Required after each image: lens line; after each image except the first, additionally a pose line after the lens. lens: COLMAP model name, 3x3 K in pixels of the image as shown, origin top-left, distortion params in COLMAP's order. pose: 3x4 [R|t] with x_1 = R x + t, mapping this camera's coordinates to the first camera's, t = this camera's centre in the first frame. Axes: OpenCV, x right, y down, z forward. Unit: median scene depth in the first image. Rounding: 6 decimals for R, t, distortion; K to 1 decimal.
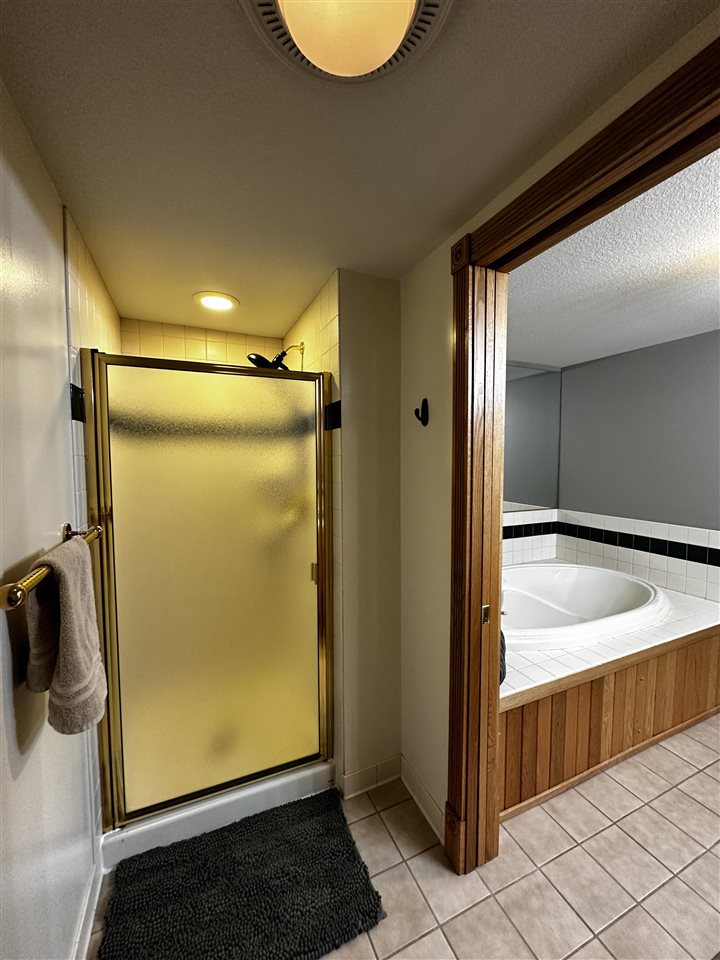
lens RADIAL K [[383.6, 0, 360.0], [0, 383.6, 480.0], [0, 0, 1]] dist [0.003116, 0.000369]
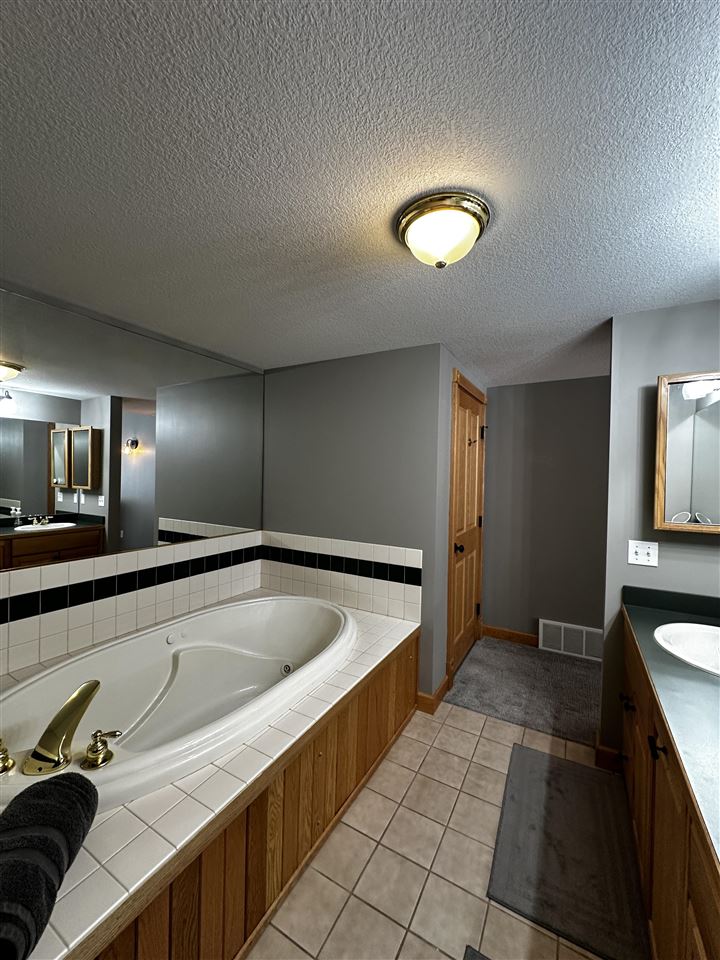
lens RADIAL K [[383.6, 0, 360.0], [0, 383.6, 480.0], [0, 0, 1]] dist [0.003116, 0.000369]
pose [[0.799766, 0.027486, 0.599682, 0.236662], [0.004102, 0.998678, -0.051245, 0.008851], [-0.600297, 0.043444, 0.798596, 0.233934]]
